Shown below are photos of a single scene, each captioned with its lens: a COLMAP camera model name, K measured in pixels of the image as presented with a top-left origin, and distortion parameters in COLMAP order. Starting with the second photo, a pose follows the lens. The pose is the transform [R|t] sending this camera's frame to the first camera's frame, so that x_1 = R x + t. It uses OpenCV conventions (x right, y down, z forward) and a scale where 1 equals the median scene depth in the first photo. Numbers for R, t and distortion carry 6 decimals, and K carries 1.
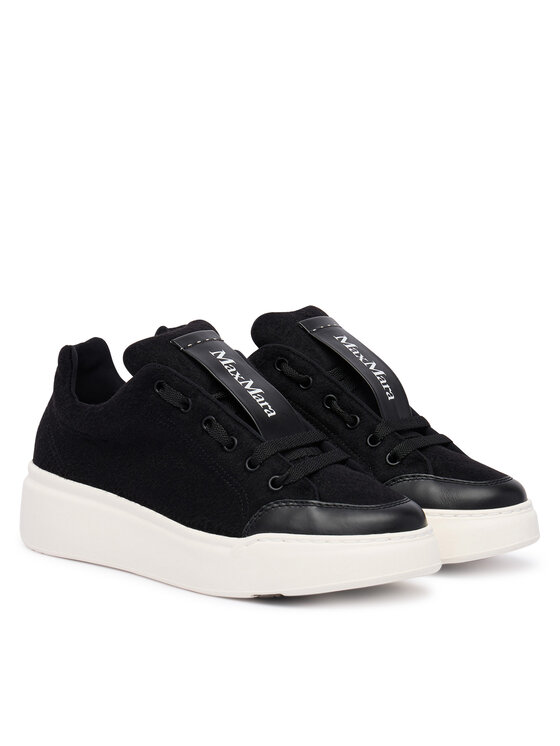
lens RADIAL K [[2024.4, 0, 280.0], [0, 2024.4, 373.0], [0, 0, 1]] dist [1.620929, 0.039072]
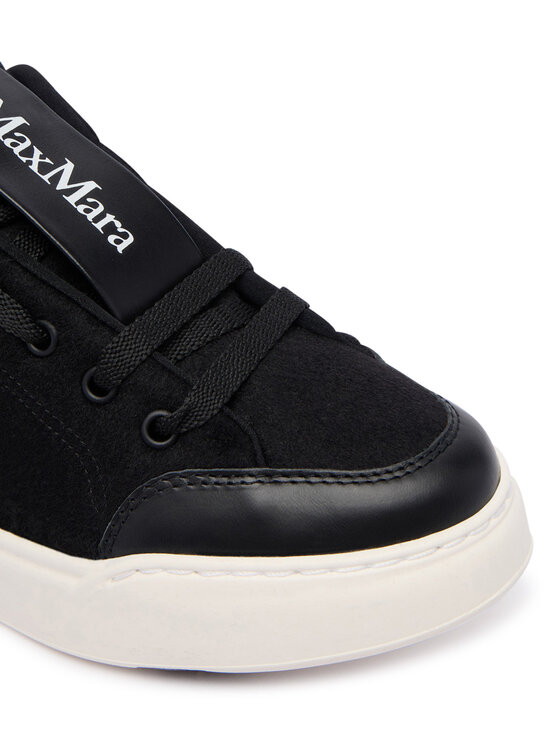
lens RADIAL K [[984.1, 0, 280.0], [0, 984.1, 373.0], [0, 0, 1]] dist [-0.006370, -0.026186]
pose [[0.997270, -0.064706, 0.035565, 0.016813], [0.067263, 0.994827, -0.076119, 0.060118], [-0.030456, 0.078304, 0.996464, 0.799962]]
